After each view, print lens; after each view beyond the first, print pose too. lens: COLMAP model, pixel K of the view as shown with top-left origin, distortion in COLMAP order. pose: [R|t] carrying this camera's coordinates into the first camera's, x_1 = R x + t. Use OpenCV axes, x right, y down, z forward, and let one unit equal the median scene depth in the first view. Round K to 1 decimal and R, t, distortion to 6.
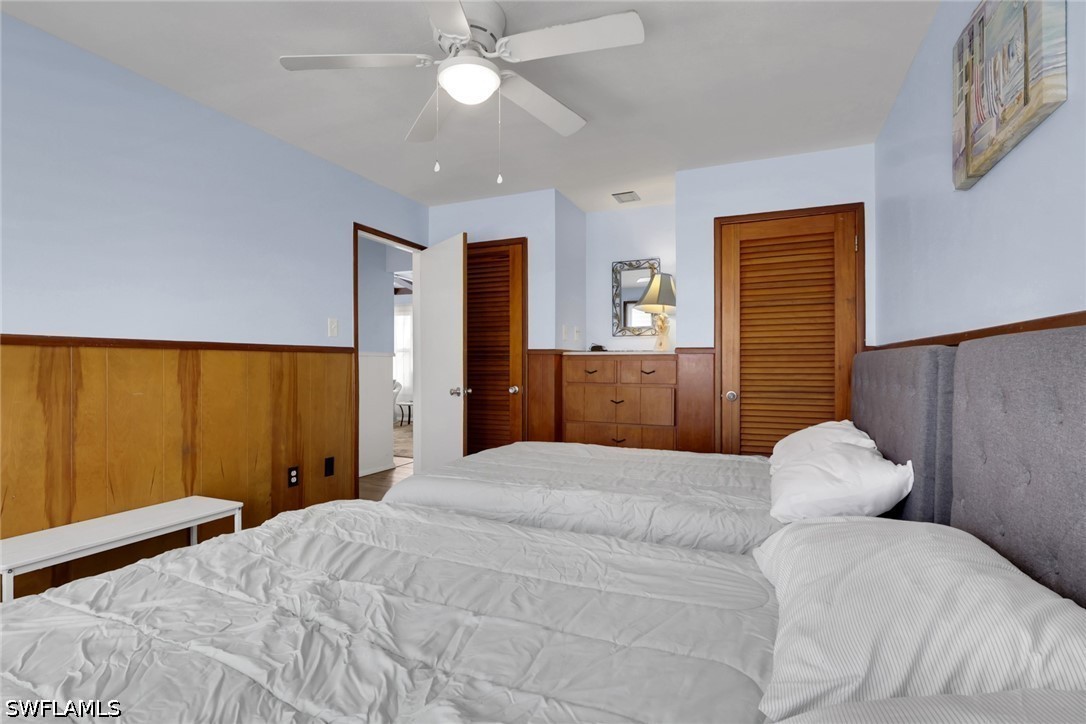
lens RADIAL K [[523.6, 0, 538.3], [0, 523.6, 366.4], [0, 0, 1]] dist [-0.012922, -0.000925]
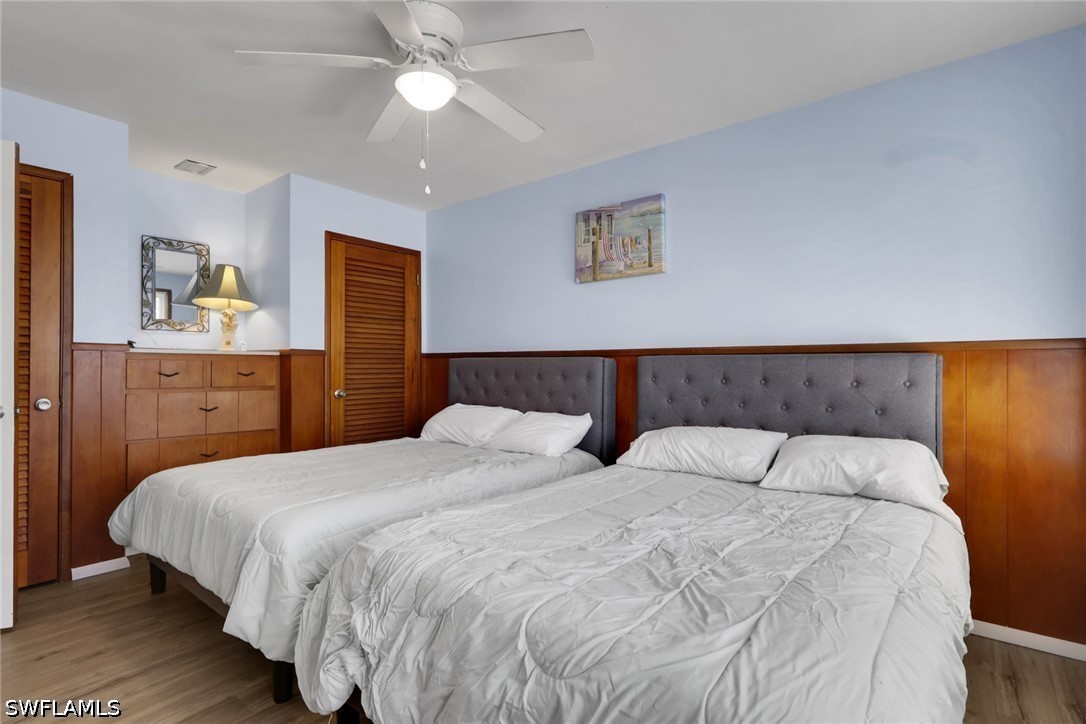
lens RADIAL K [[523.6, 0, 538.8], [0, 523.6, 367.6], [0, 0, 1]] dist [-0.012922, -0.000925]
pose [[0.248031, -0.001958, 0.968750, -0.599467], [0.001088, 0.999998, 0.001743, -0.001315], [-0.968752, 0.000622, 0.248032, 0.302283]]
